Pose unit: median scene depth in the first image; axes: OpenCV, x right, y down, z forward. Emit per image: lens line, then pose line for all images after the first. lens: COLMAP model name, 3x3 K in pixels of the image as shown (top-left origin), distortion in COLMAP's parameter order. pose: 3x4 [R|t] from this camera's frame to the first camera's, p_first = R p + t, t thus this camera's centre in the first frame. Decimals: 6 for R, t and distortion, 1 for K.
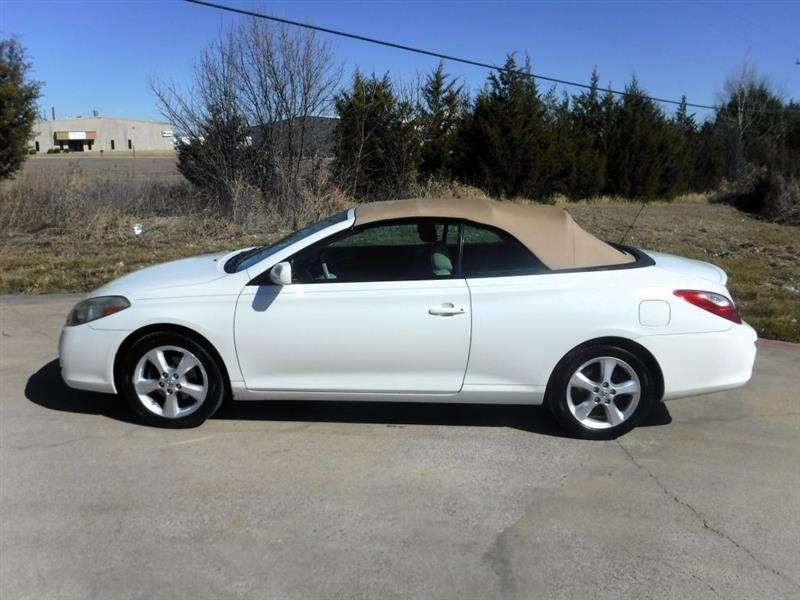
lens RADIAL K [[666.5, 0, 412.7], [0, 666.5, 305.9], [0, 0, 1]] dist [-0.102402, 0.046844]
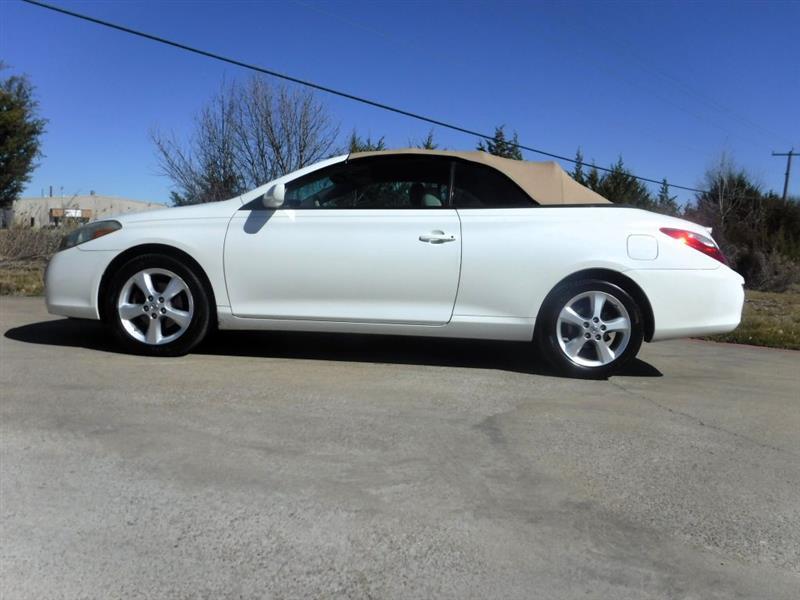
lens RADIAL K [[666.5, 0, 410.9], [0, 666.5, 315.4], [0, 0, 1]] dist [-0.102402, 0.046844]
pose [[0.999549, 0.025595, 0.015713, -0.001034], [-0.023239, 0.990541, -0.135237, 0.251826], [-0.019026, 0.134811, 0.990689, 0.018815]]
